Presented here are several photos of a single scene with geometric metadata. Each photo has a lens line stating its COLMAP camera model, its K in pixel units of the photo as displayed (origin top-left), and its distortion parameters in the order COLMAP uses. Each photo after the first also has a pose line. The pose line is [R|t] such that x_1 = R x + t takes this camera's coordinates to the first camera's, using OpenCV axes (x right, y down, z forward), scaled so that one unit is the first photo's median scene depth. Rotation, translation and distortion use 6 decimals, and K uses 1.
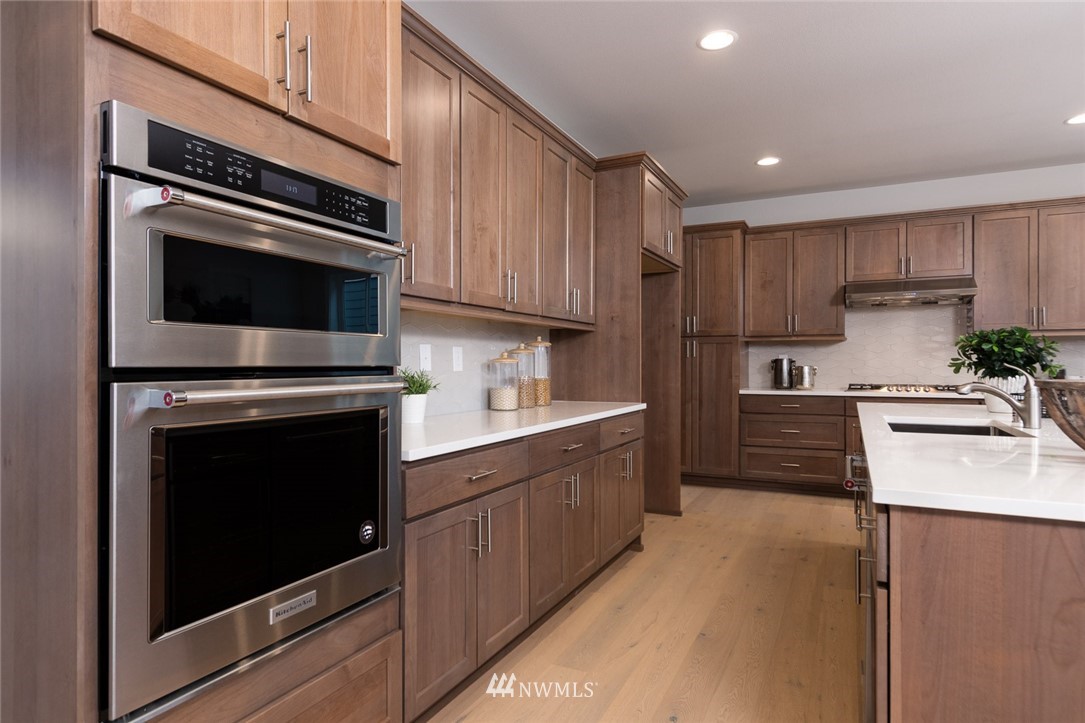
lens RADIAL K [[625.9, 0, 542.5], [0, 625.9, 361.5], [0, 0, 1]] dist [0.005011, 0.000091]
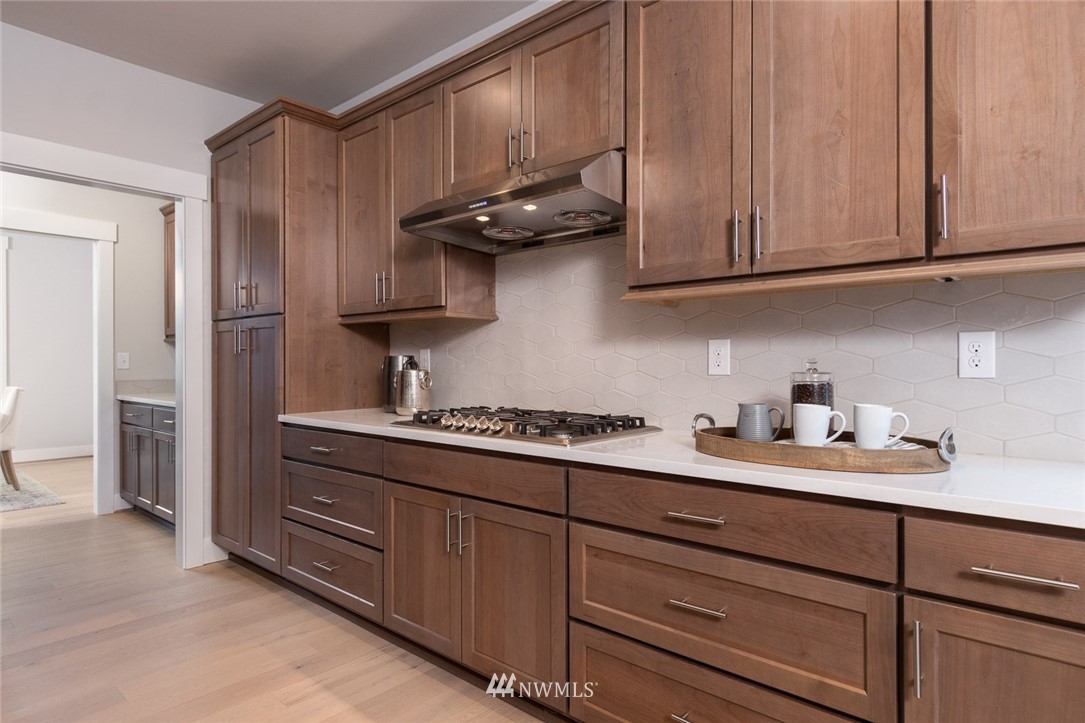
lens RADIAL K [[608.6, 0, 542.5], [0, 608.6, 361.5], [0, 0, 1]] dist [0.001169, 0.000283]
pose [[0.969138, -0.002676, -0.246504, 1.557745], [0.003180, 0.999994, 0.001647, -0.000229], [0.246498, -0.002380, 0.969140, 1.290728]]
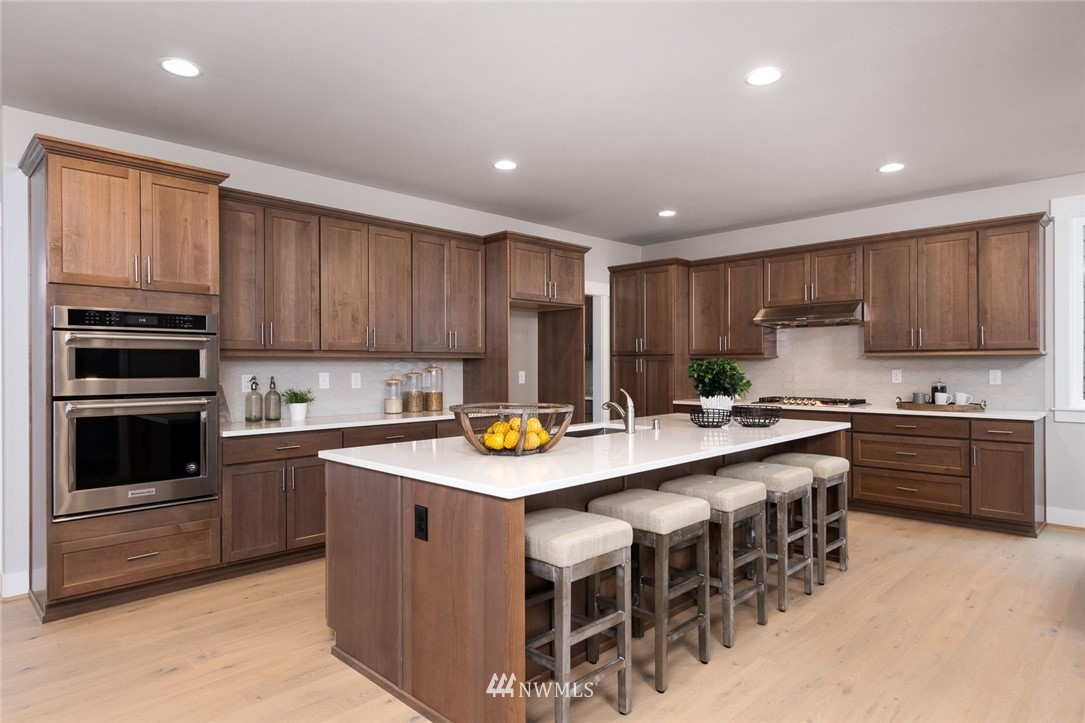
lens RADIAL K [[622.1, 0, 542.5], [0, 622.1, 361.5], [0, 0, 1]] dist [0.003054, 0.000054]
pose [[0.951820, -0.004889, -0.306619, 1.030693], [0.003864, 0.999985, -0.003948, -0.057206], [0.306634, 0.002573, 0.951824, -0.464852]]
